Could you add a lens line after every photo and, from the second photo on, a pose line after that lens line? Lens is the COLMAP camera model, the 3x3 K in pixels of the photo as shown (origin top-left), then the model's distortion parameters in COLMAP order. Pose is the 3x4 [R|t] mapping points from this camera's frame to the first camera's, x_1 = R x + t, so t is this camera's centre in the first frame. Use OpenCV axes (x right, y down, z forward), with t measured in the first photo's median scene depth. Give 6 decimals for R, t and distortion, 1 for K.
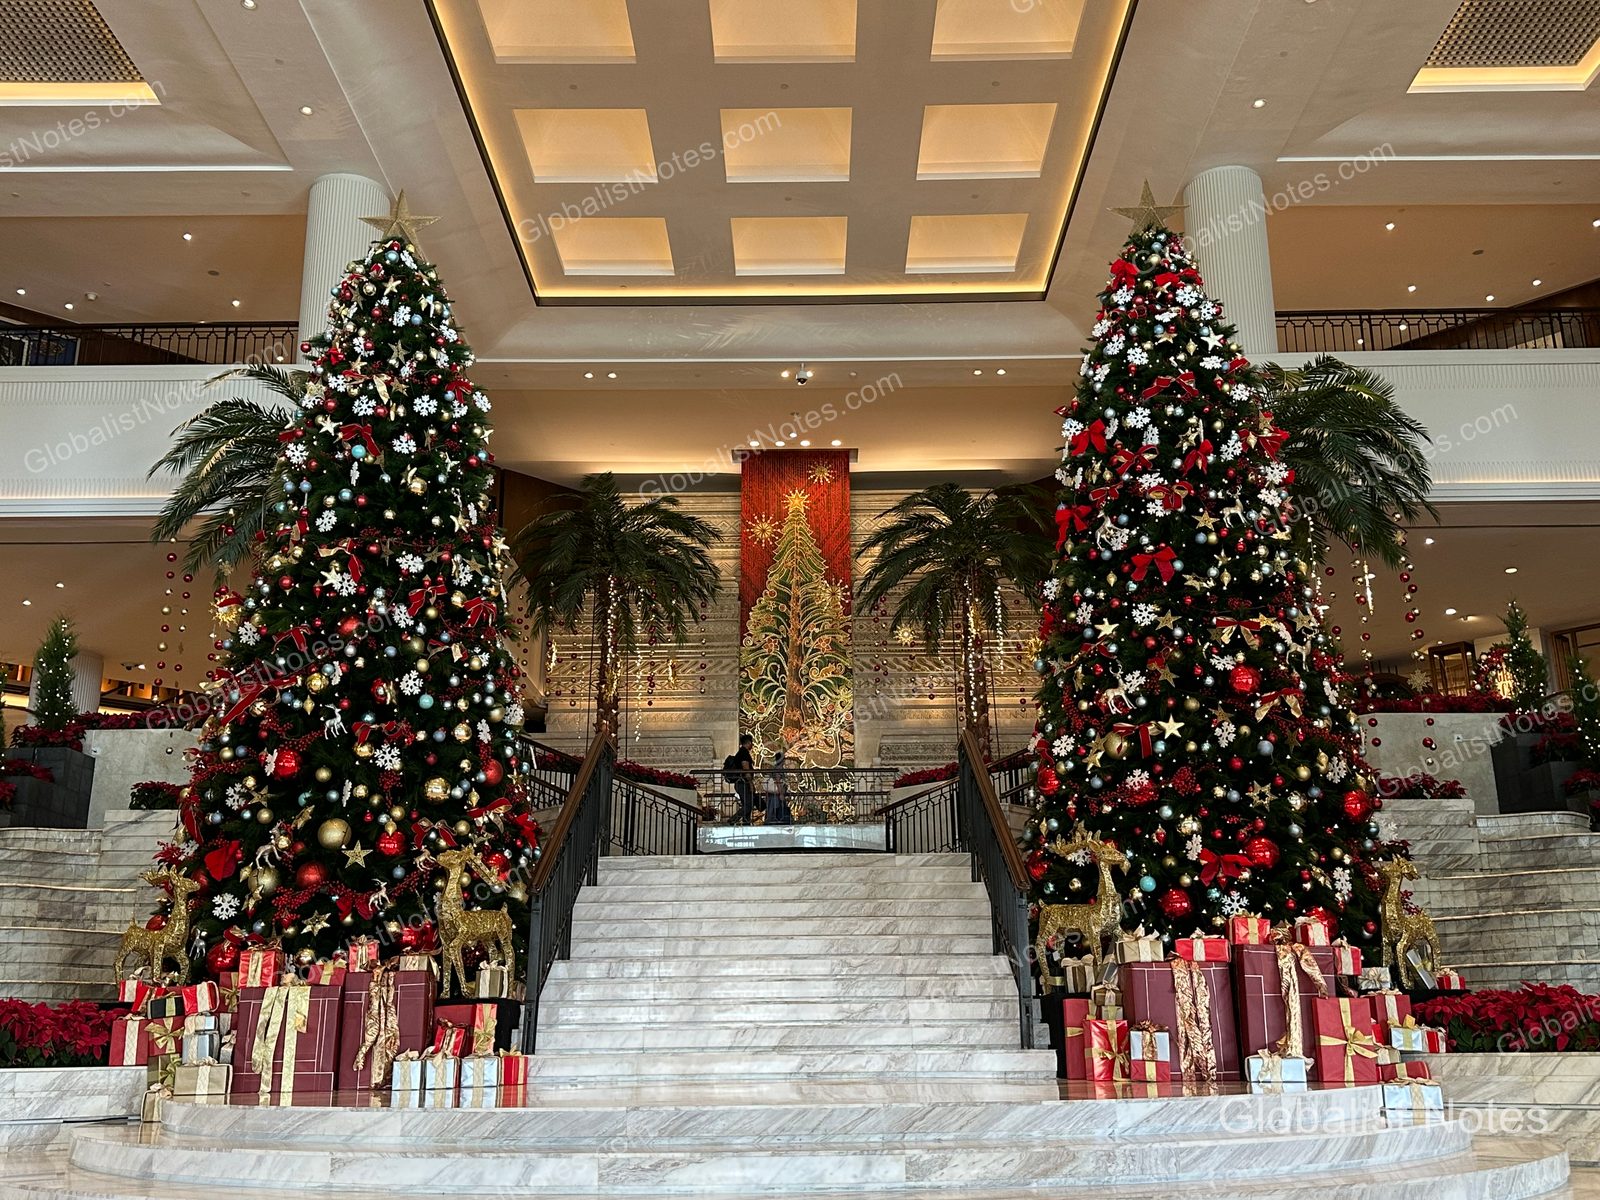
lens RADIAL K [[1540.1, 0, 801.2], [0, 1540.1, 599.4], [0, 0, 1]] dist [-0.003414, 0.000000]
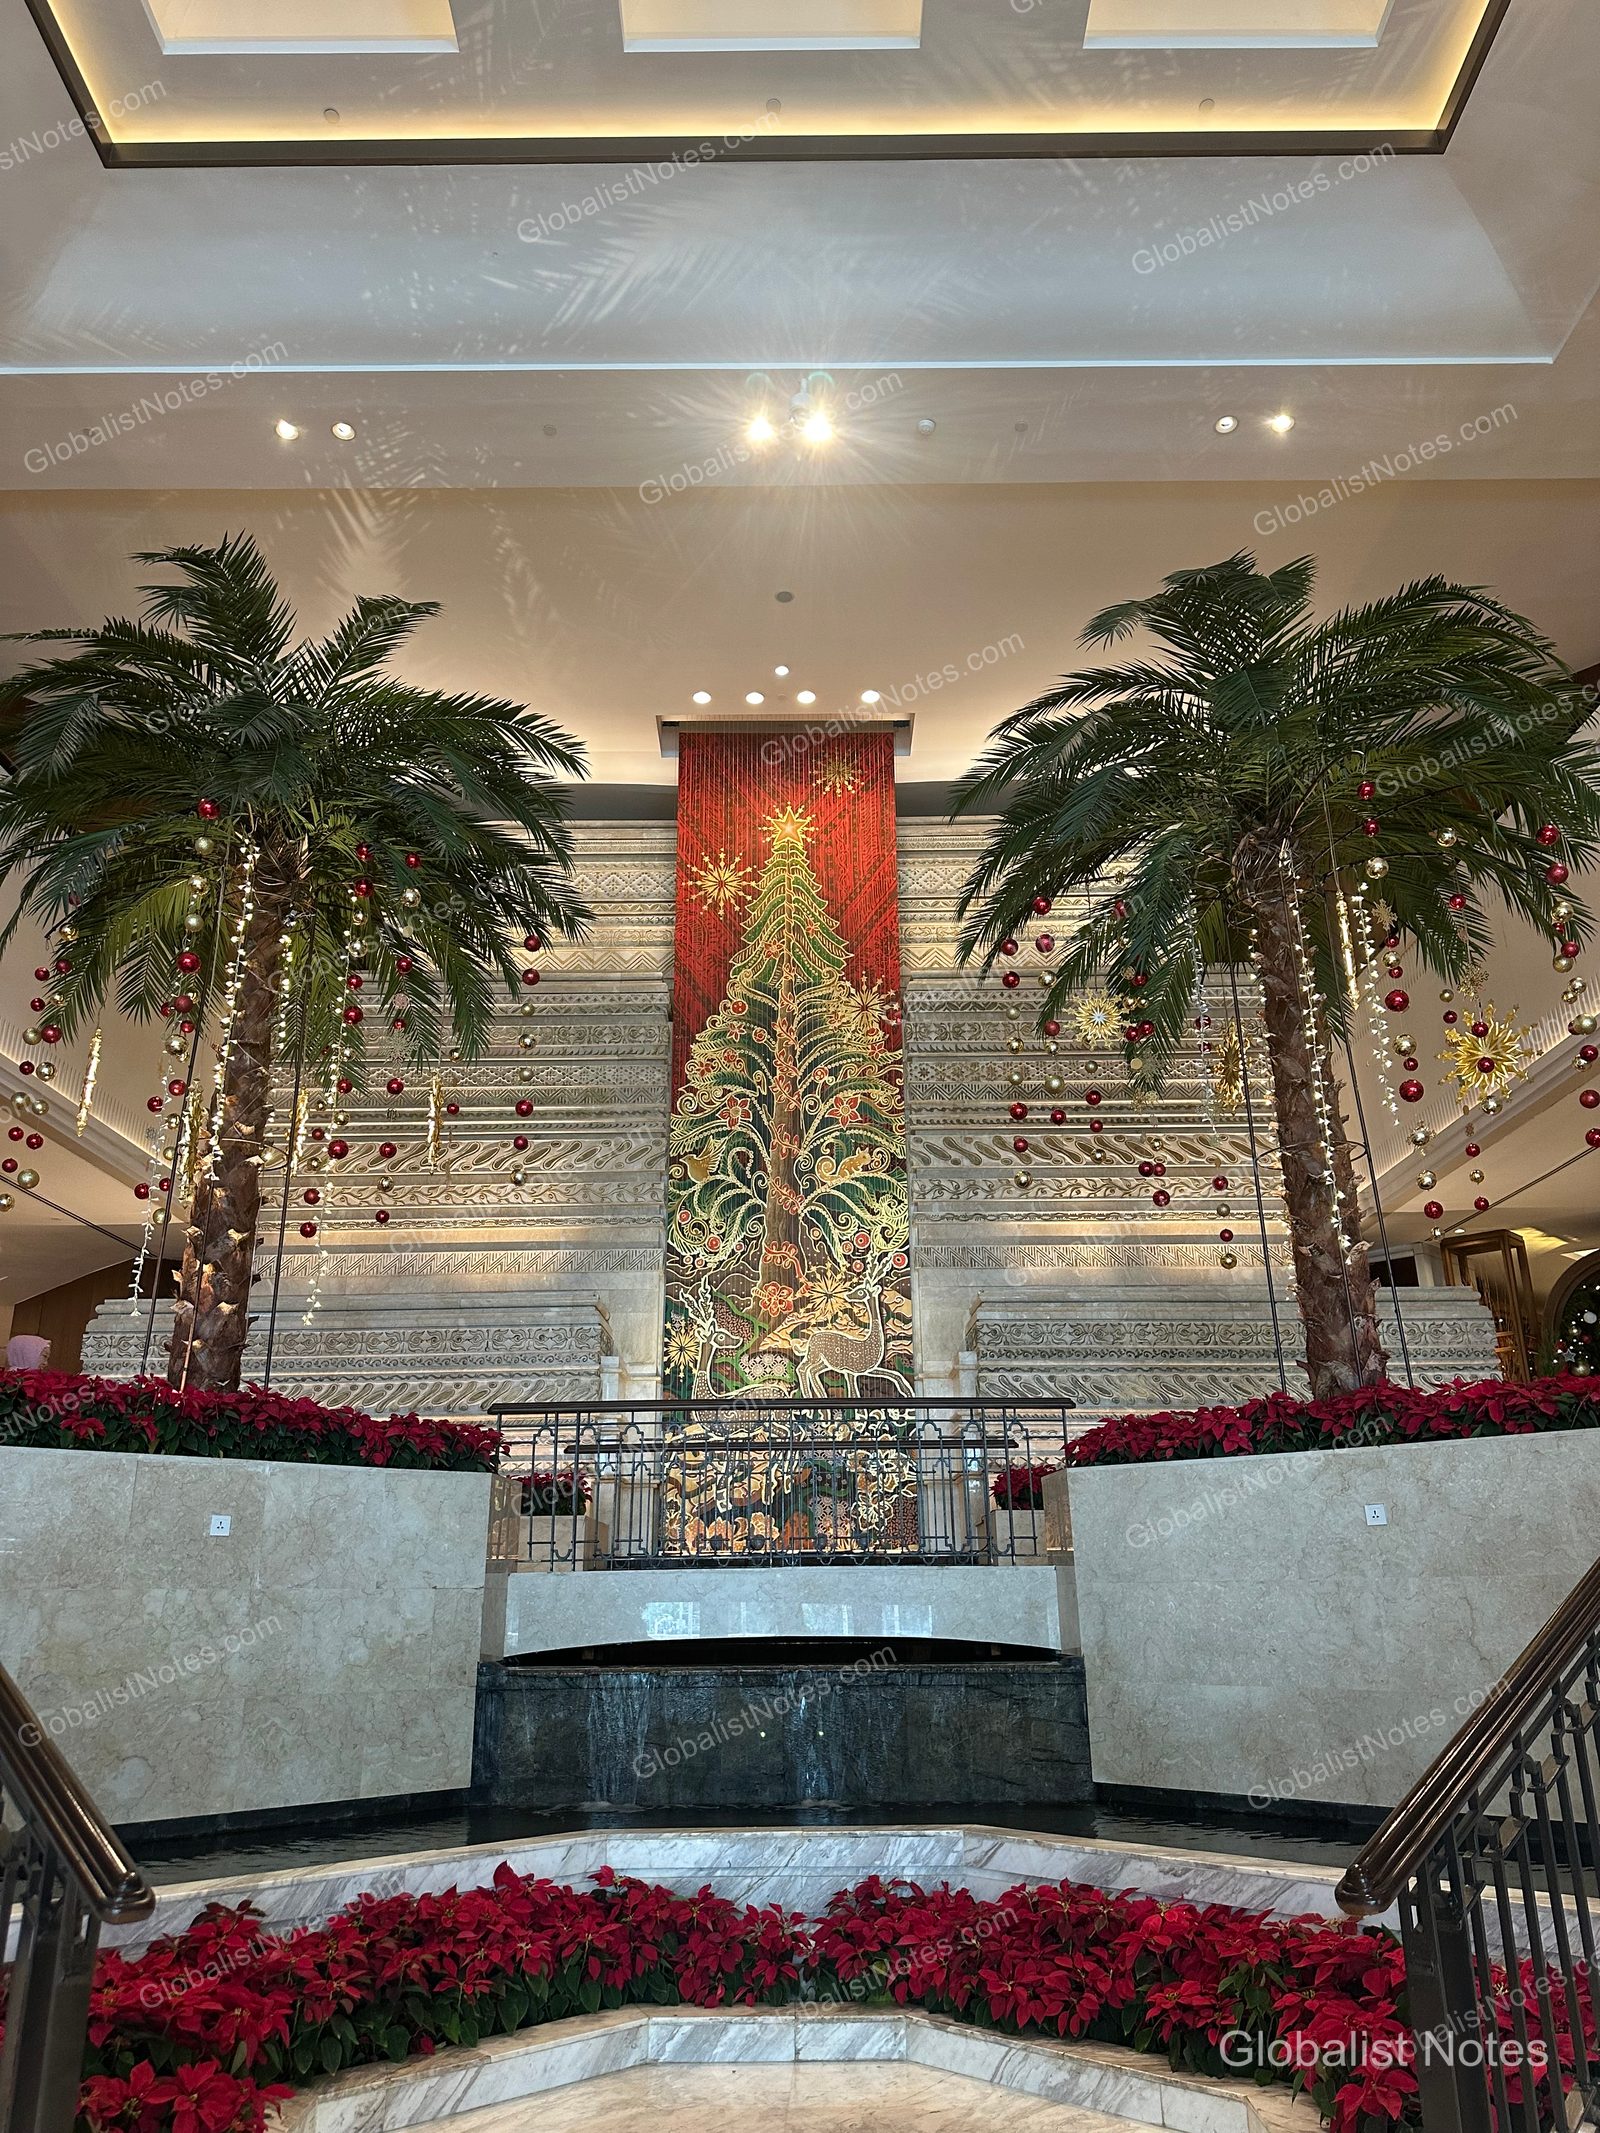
lens RADIAL K [[1520.9, 0, 796.3], [0, 1520.9, 1069.3], [0, 0, 1]] dist [-0.002811, -0.003783]
pose [[0.999998, 0.000937, 0.001908, -0.001451], [-0.000824, 0.998288, -0.058488, 0.044651], [-0.001960, 0.058486, 0.998286, 0.530622]]
